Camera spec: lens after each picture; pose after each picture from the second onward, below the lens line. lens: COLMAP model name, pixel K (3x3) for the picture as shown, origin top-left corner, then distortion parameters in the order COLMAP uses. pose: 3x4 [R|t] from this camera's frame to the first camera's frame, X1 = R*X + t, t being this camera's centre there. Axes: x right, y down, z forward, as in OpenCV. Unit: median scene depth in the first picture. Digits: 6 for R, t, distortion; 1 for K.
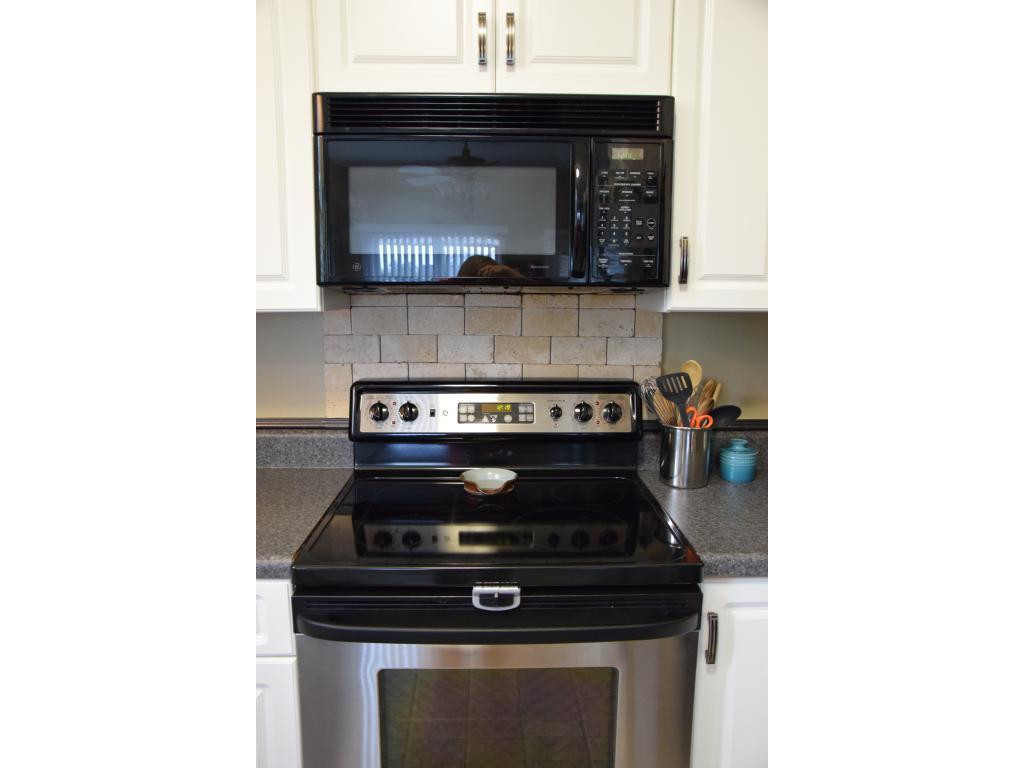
lens RADIAL K [[683.5, 0, 512.5], [0, 683.5, 388.7], [0, 0, 1]] dist [-0.056239, -0.000228]
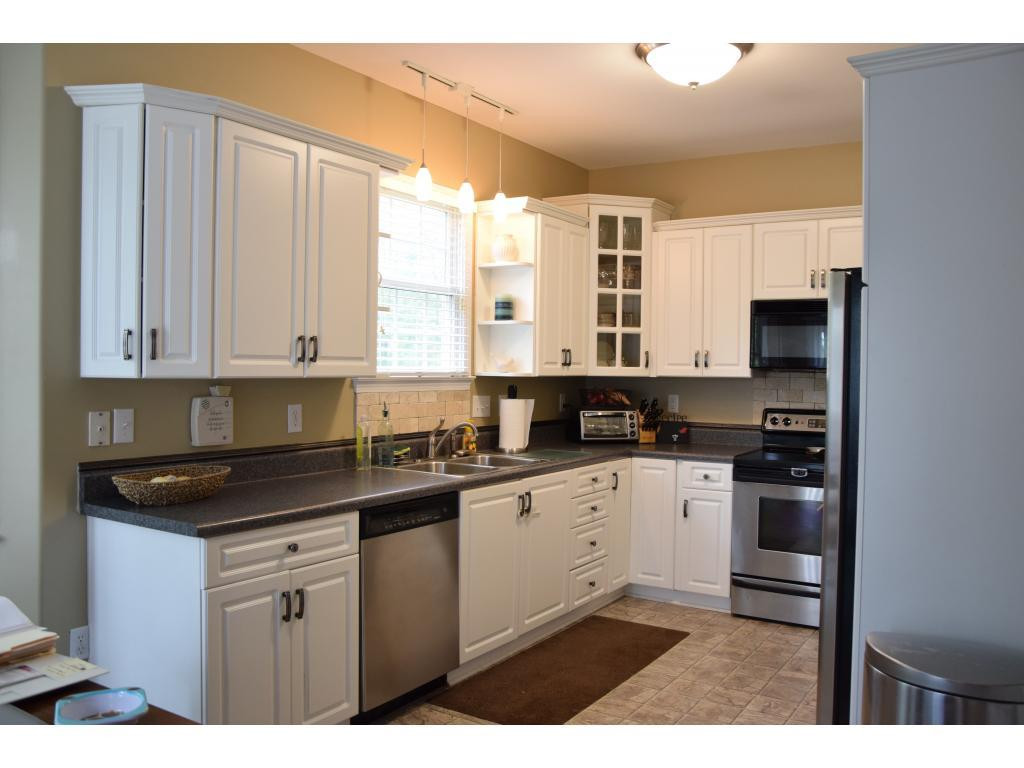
lens RADIAL K [[851.1, 0, 512.0], [0, 851.1, 384.0], [0, 0, 1]] dist [-0.140578, 0.151626]
pose [[0.822841, 0.011330, -0.568159, 0.717080], [-0.089689, 0.989860, -0.110153, 0.311235], [0.561150, 0.141596, 0.815513, -1.928574]]
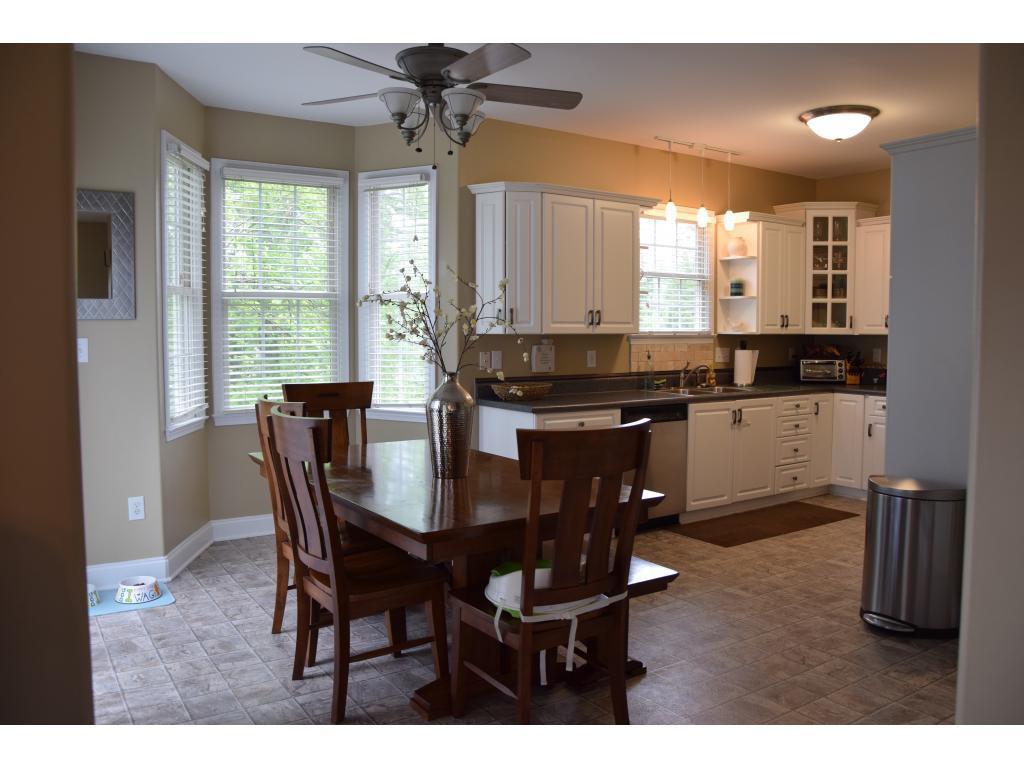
lens RADIAL K [[807.3, 0, 512.0], [0, 807.3, 384.0], [0, 0, 1]] dist [-0.148711, 0.116589]
pose [[0.530442, 0.047577, -0.846385, 1.336423], [-0.124119, 0.992023, -0.022024, 0.383237], [0.838586, 0.116735, 0.532116, -2.307138]]
